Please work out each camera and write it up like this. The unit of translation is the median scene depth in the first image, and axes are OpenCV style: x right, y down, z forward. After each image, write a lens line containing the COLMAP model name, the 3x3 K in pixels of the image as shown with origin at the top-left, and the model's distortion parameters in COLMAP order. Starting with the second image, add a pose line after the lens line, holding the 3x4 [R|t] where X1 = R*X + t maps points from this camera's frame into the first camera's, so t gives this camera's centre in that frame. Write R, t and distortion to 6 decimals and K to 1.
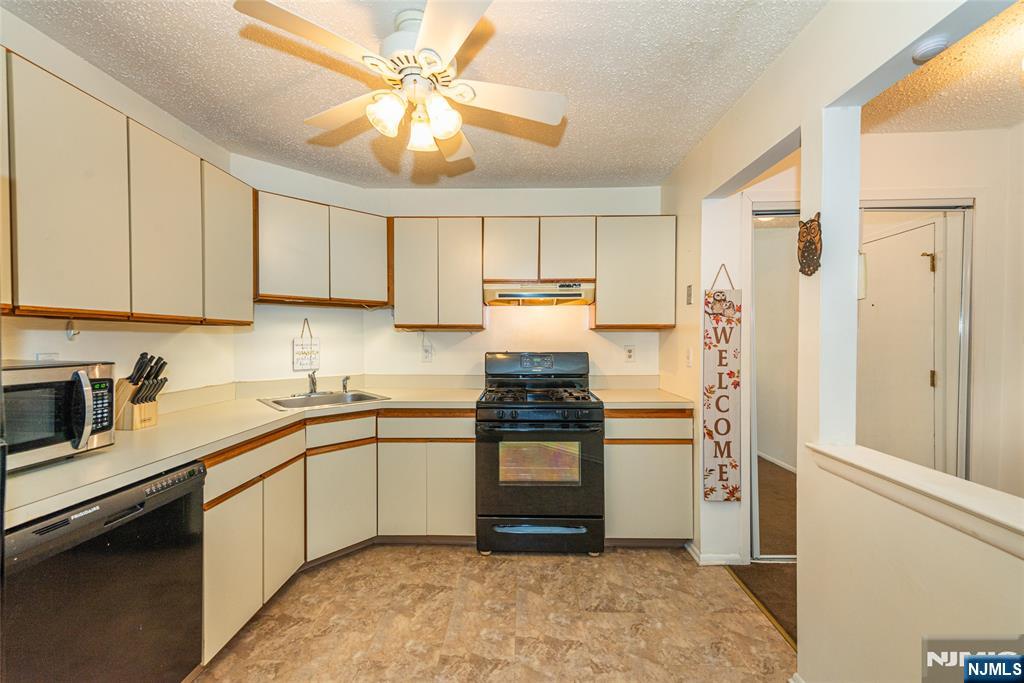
lens RADIAL K [[401.3, 0, 517.9], [0, 401.3, 345.4], [0, 0, 1]] dist [0.001379, -0.002075]
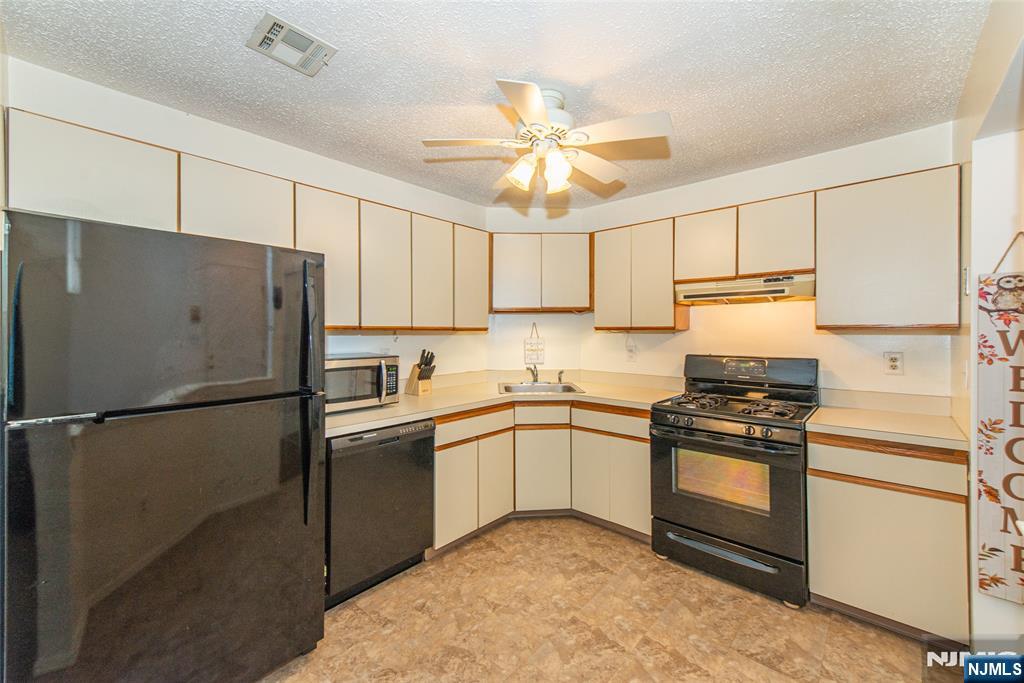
lens RADIAL K [[401.3, 0, 506.5], [0, 401.3, 334.0], [0, 0, 1]] dist [0.001379, -0.002075]
pose [[0.755296, 0.001712, -0.655382, 0.307663], [-0.008855, 0.999932, -0.007593, -0.027665], [0.655324, 0.011538, 0.755259, -0.014398]]
